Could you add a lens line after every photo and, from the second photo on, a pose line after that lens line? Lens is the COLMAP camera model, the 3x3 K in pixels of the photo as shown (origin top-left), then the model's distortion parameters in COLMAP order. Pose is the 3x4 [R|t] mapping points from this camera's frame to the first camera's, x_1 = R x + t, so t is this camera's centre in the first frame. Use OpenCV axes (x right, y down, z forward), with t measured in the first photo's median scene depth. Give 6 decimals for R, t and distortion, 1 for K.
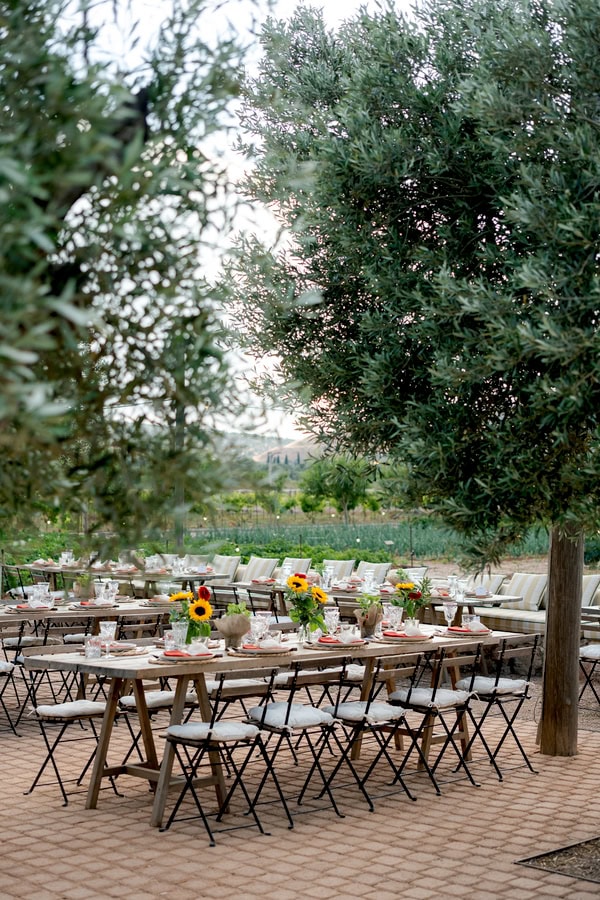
lens RADIAL K [[1354.5, 0, 300.0], [0, 1354.5, 450.0], [0, 0, 1]] dist [0.203759, -0.007911]
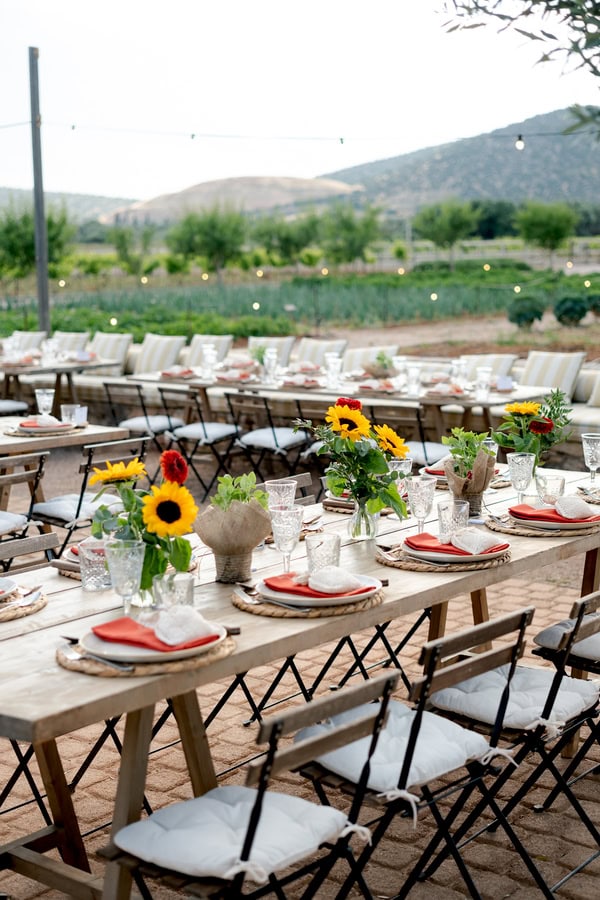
lens RADIAL K [[1354.5, 0, 300.0], [0, 1354.5, 450.0], [0, 0, 1]] dist [0.203759, -0.007911]
pose [[0.993962, -0.036813, 0.103363, -0.040220], [0.018199, 0.984301, 0.175557, 0.013790], [-0.108203, -0.172616, 0.979028, 0.310216]]
